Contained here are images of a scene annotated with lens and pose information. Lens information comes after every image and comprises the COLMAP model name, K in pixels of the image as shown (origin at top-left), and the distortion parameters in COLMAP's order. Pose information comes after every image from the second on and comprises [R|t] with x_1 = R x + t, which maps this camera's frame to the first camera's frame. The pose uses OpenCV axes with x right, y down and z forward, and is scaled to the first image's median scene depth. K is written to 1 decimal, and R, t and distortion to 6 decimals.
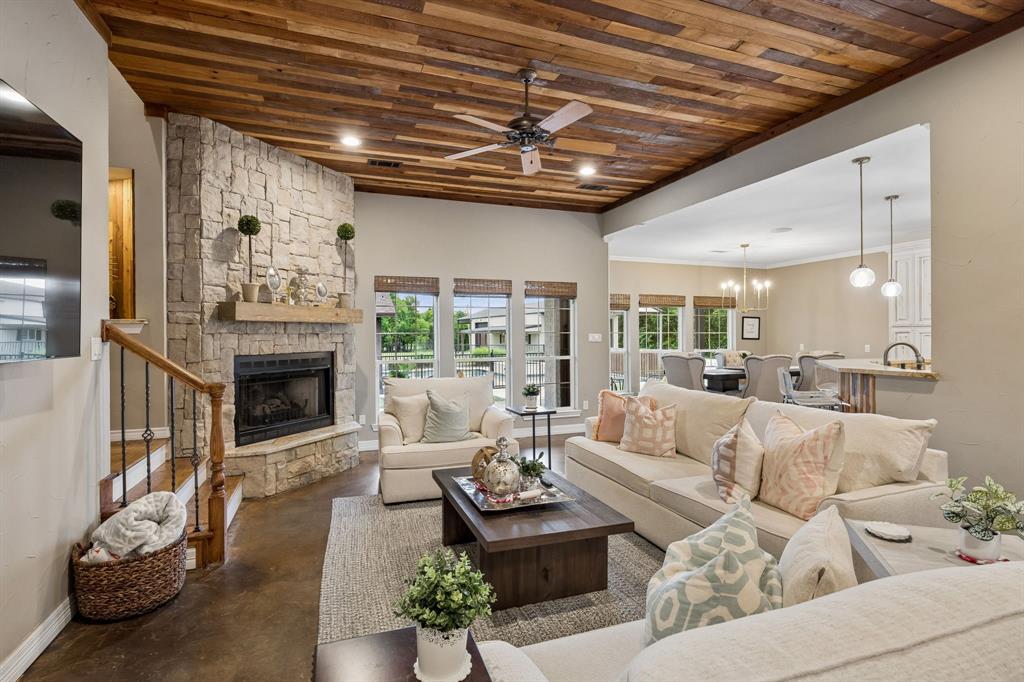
lens RADIAL K [[501.4, 0, 512.0], [0, 501.4, 341.0], [0, 0, 1]] dist [0.001201, 0.000222]
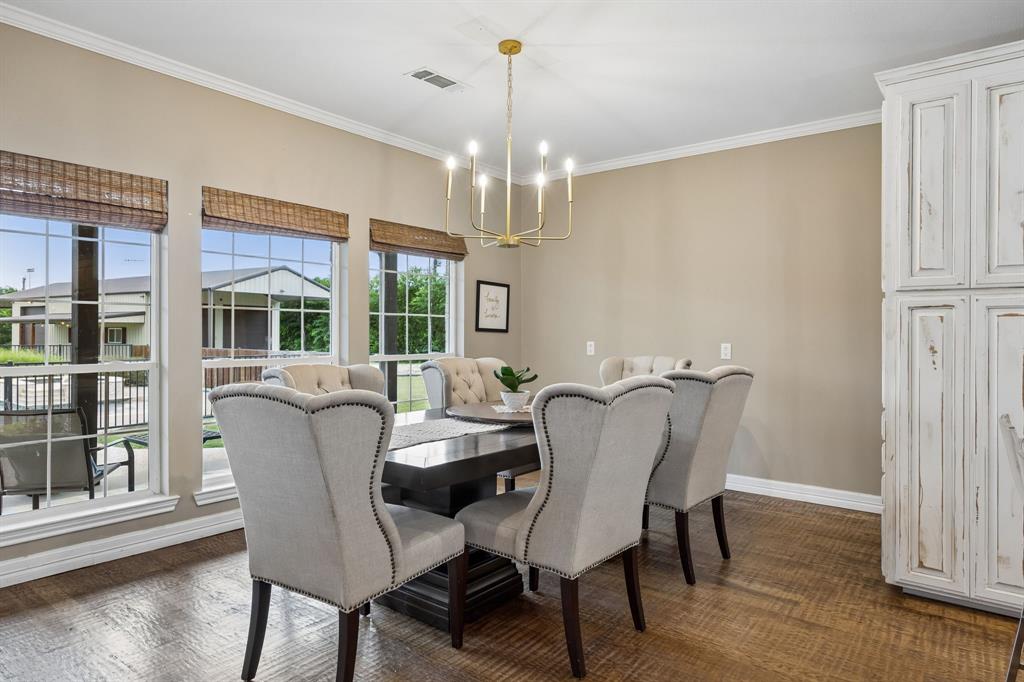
lens RADIAL K [[501.4, 0, 512.0], [0, 501.4, 341.0], [0, 0, 1]] dist [0.001201, 0.000222]
pose [[0.832717, 0.006632, 0.553658, 0.238679], [-0.005667, 0.999978, -0.003454, 0.007188], [-0.553669, -0.000262, 0.832737, 0.613214]]
